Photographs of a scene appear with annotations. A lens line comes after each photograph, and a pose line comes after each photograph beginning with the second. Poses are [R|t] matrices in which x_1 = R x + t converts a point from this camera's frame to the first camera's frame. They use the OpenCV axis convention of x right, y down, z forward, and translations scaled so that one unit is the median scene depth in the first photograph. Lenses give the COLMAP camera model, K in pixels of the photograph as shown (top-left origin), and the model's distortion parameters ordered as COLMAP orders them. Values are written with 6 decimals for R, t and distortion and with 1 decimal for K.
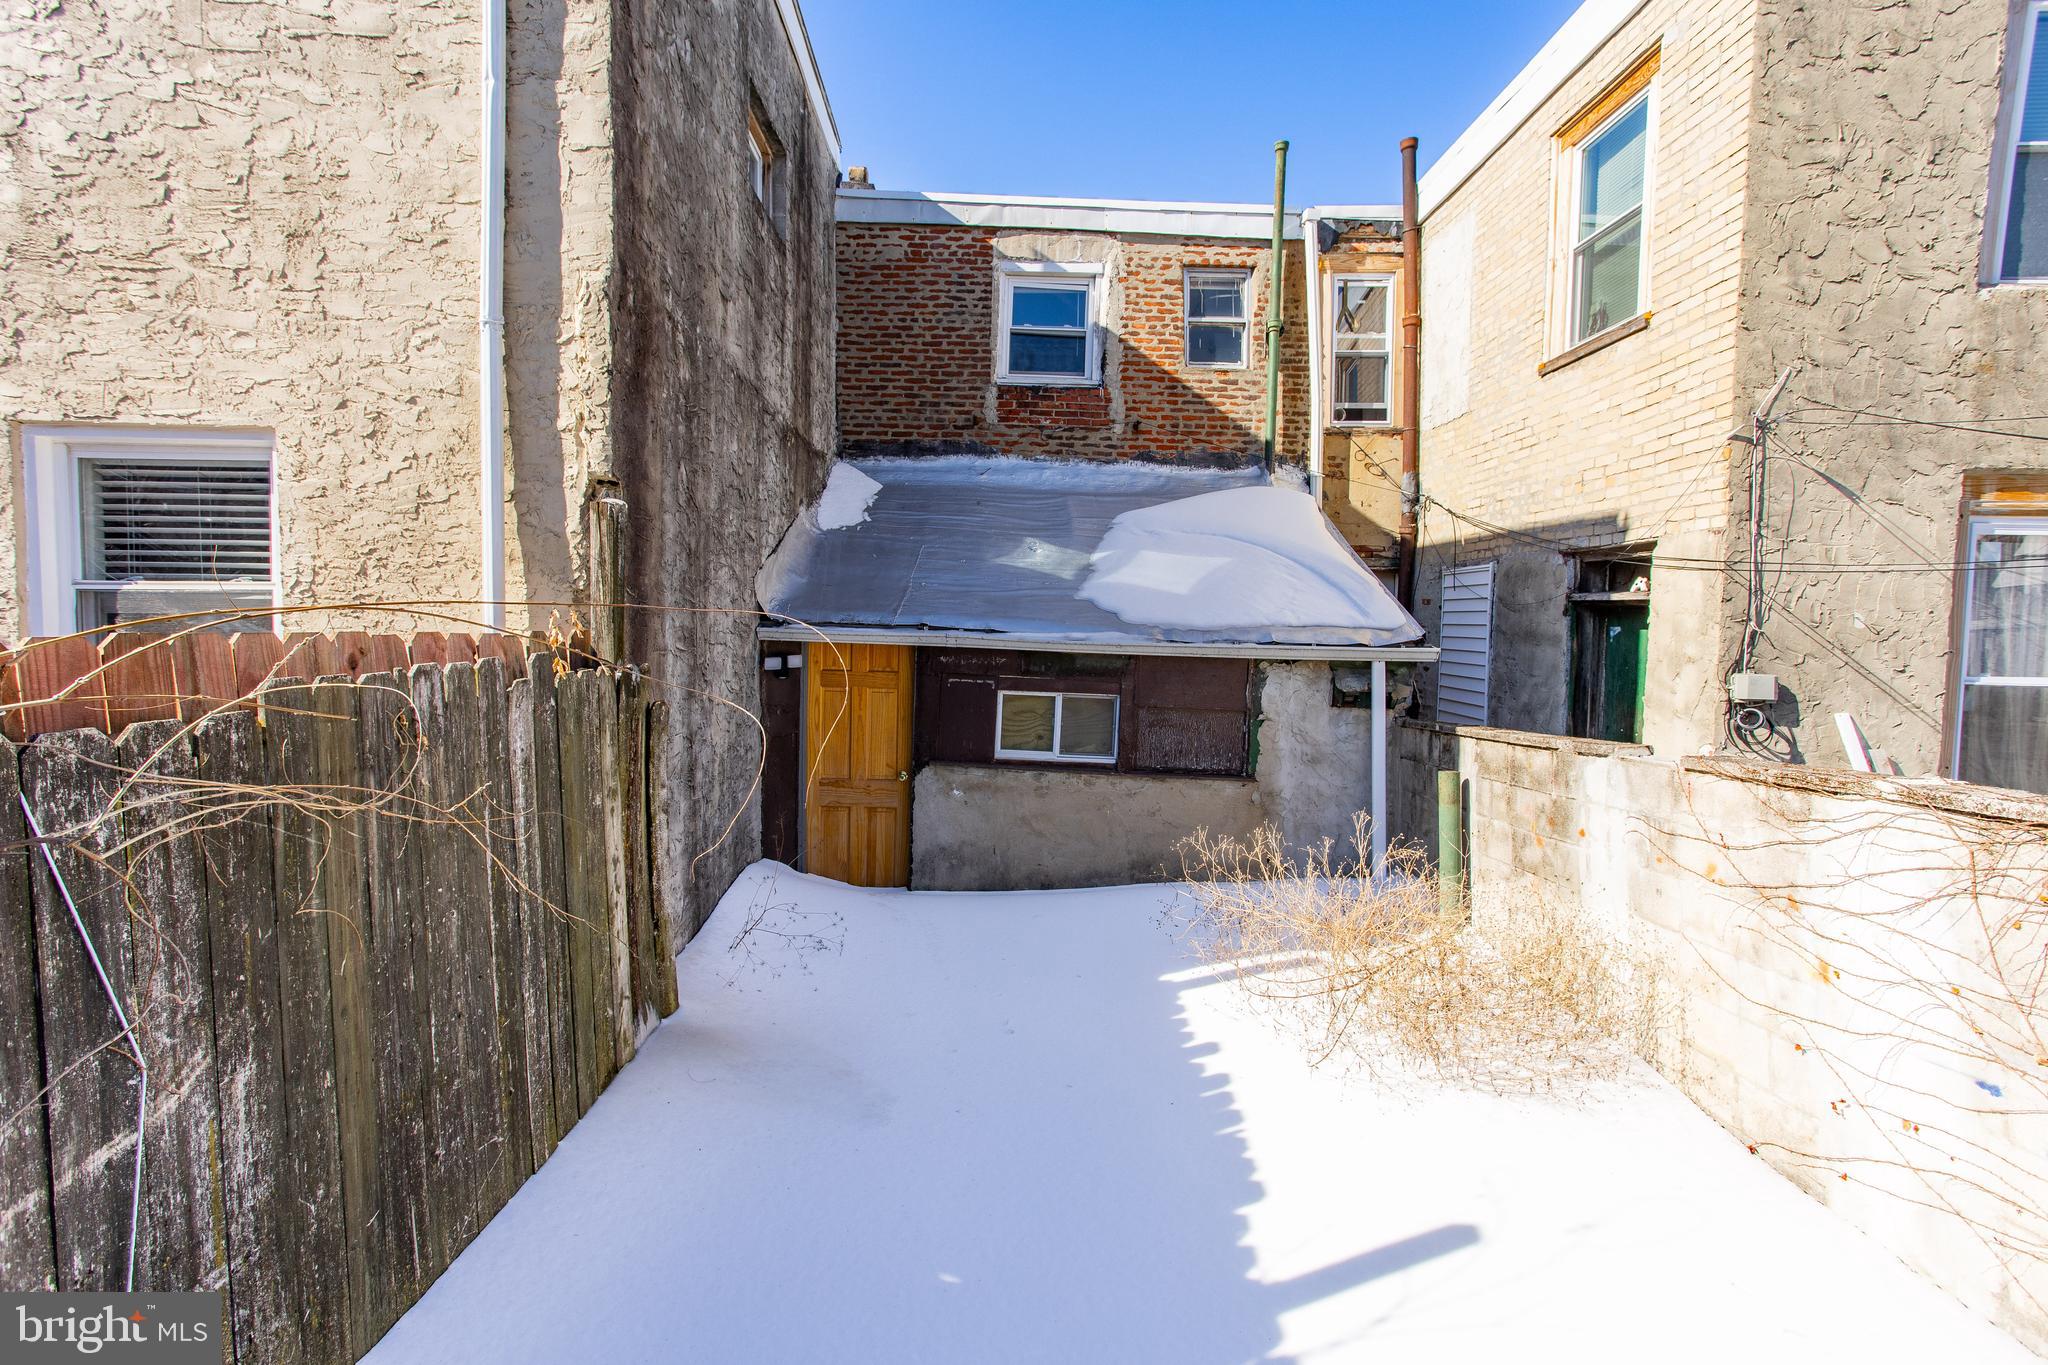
lens RADIAL K [[967.4, 0, 1015.3], [0, 967.4, 684.6], [0, 0, 1]] dist [-0.047418, 0.035542]
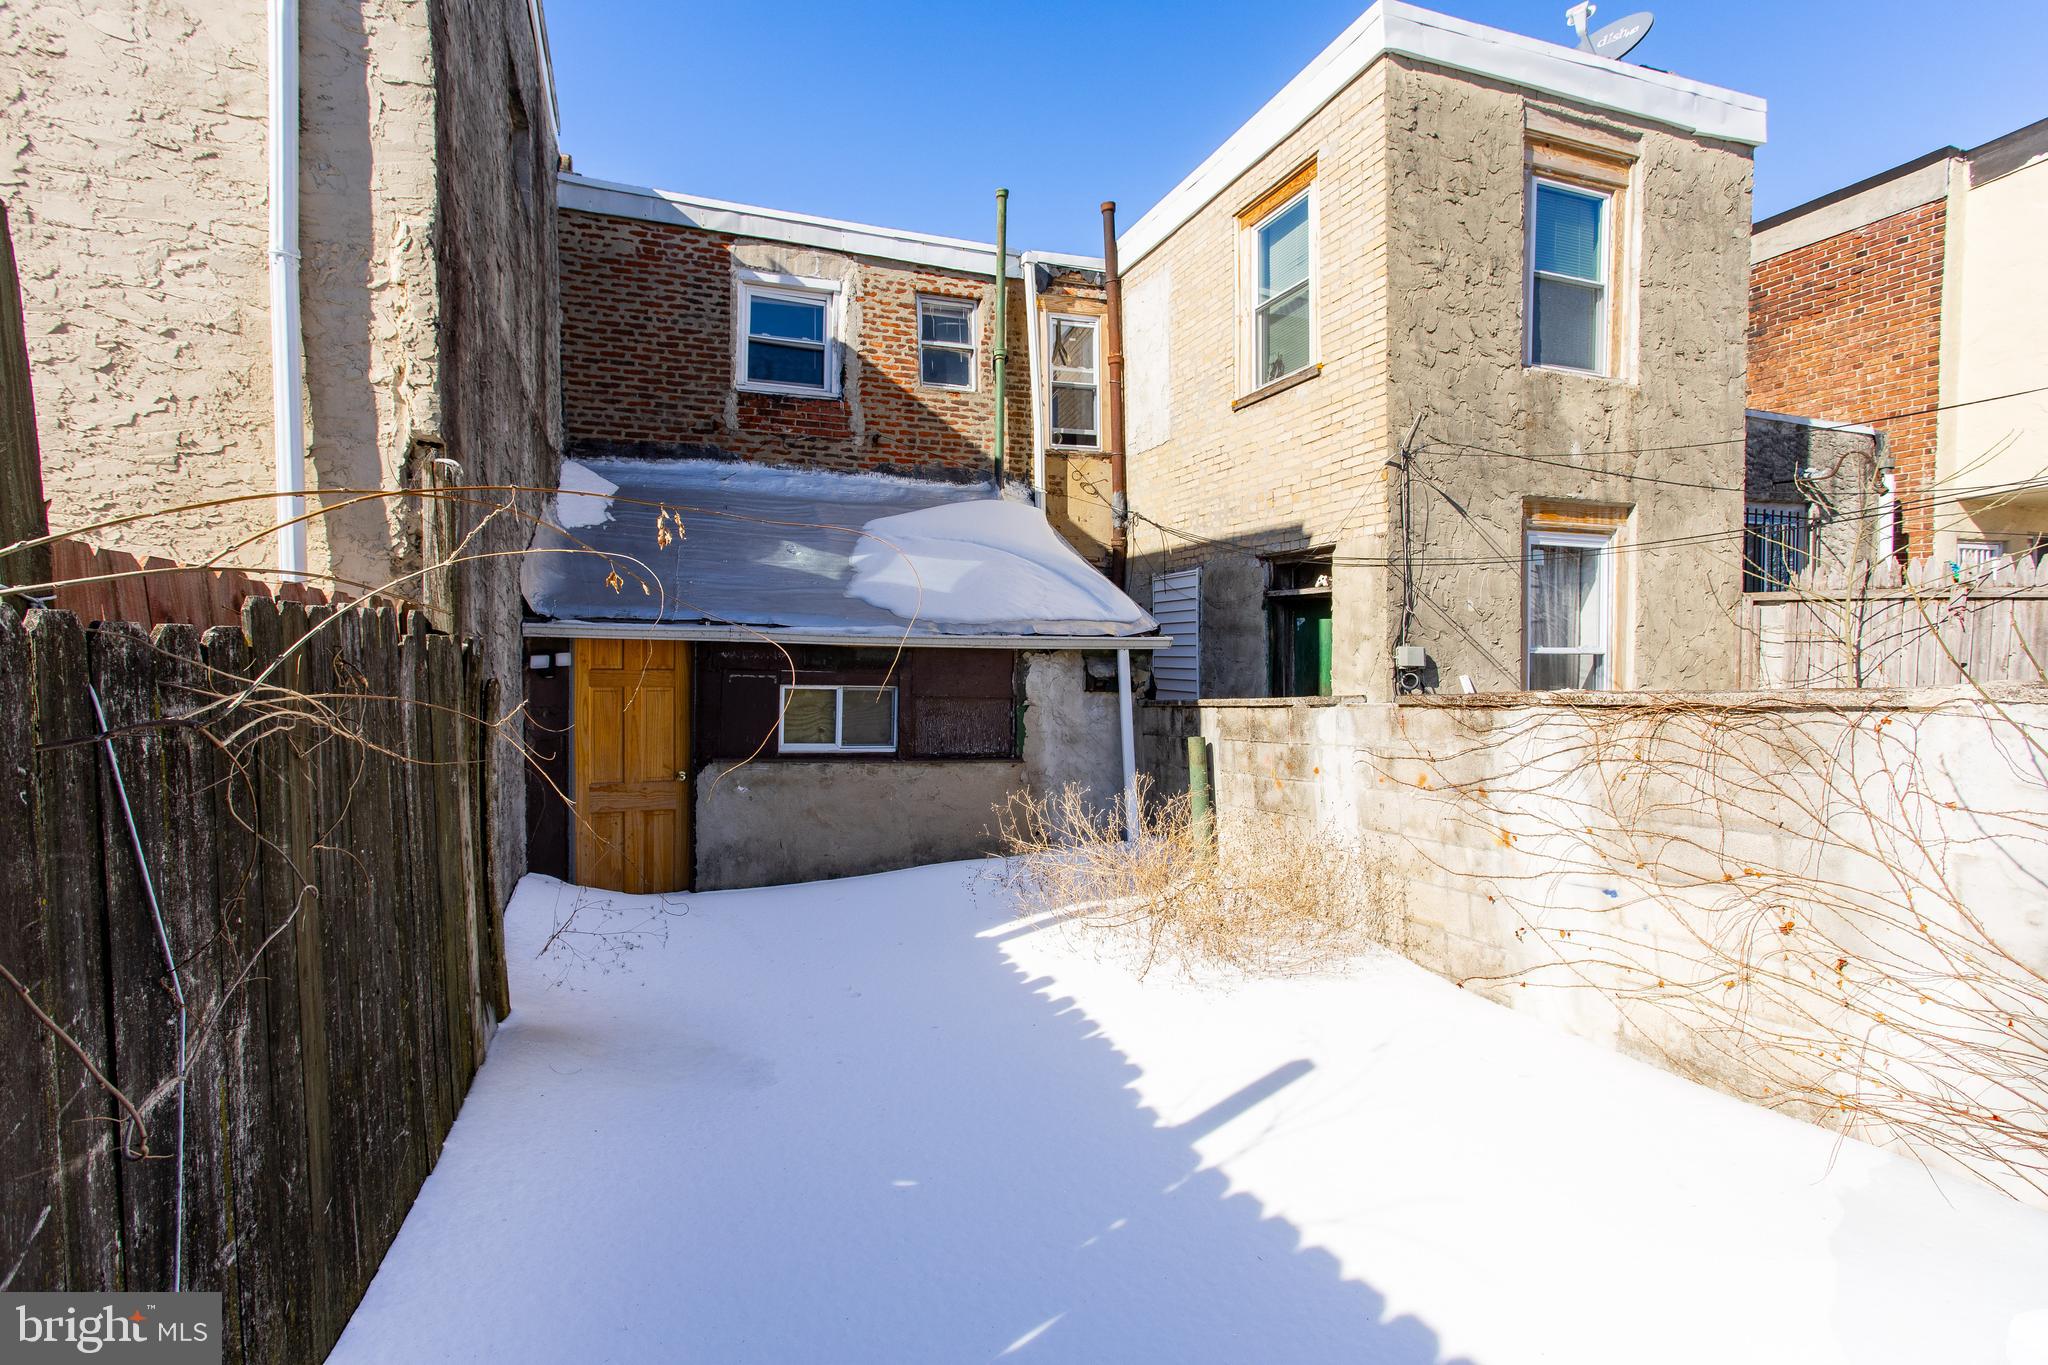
lens RADIAL K [[967.4, 0, 1015.3], [0, 967.4, 684.6], [0, 0, 1]] dist [-0.047418, 0.035542]
pose [[0.941565, -0.027079, 0.335742, -0.140087], [0.037821, 0.998959, -0.025496, 0.045550], [-0.334702, 0.036704, 0.941609, -0.035060]]
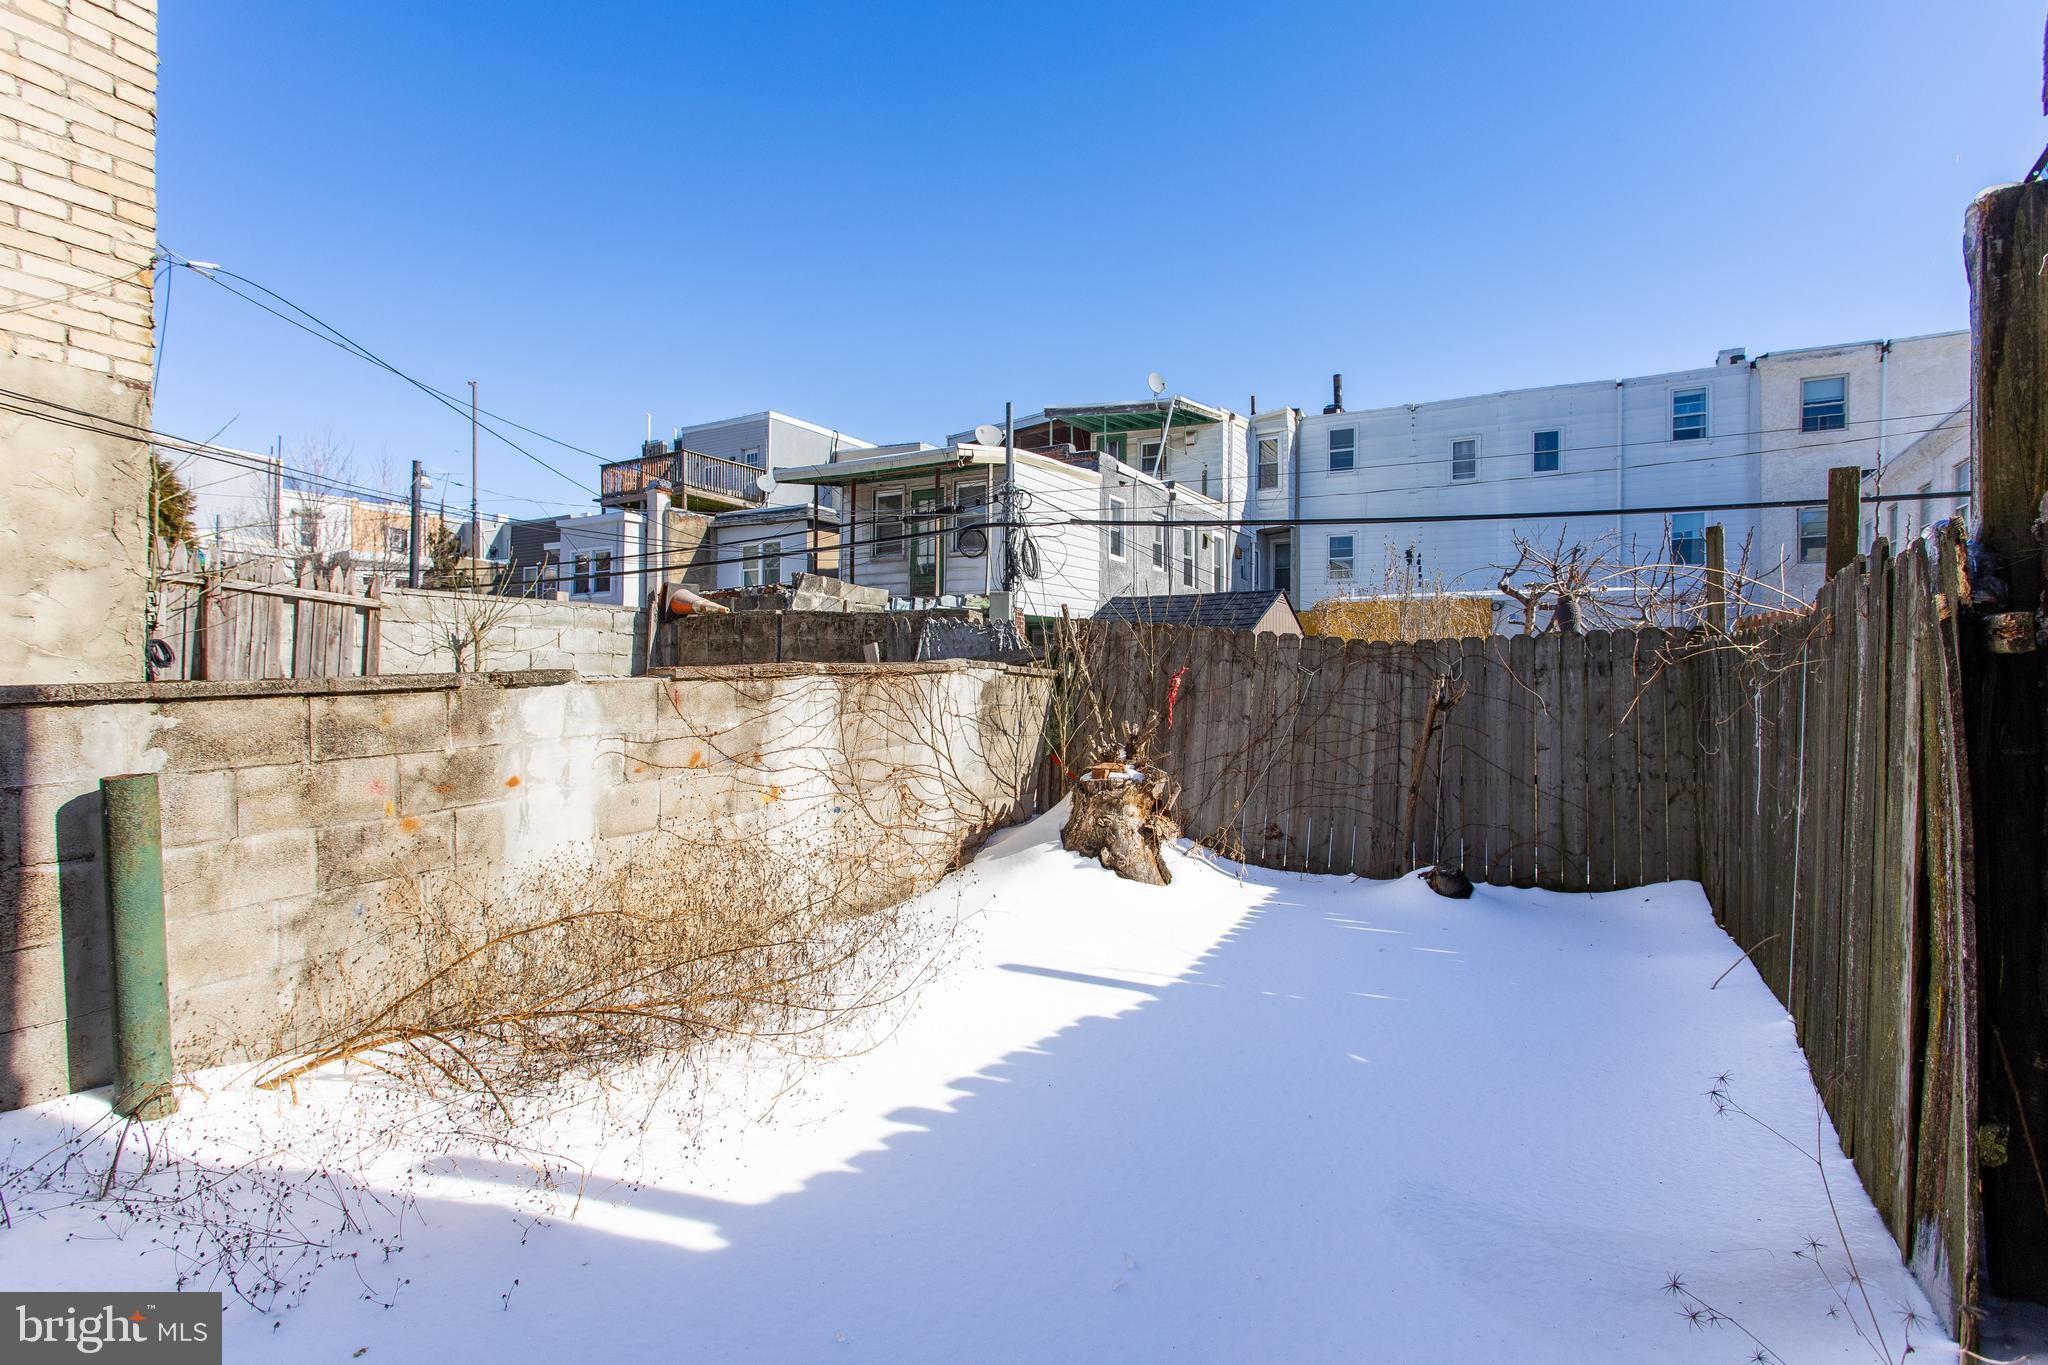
lens RADIAL K [[998.1, 0, 1024.0], [0, 998.1, 682.5], [0, 0, 1]] dist [-0.050840, 0.039781]
pose [[-0.858780, -0.020309, 0.511942, -0.166933], [0.006648, 0.998688, 0.050770, 0.021320], [-0.512302, 0.047003, -0.857518, 1.116469]]
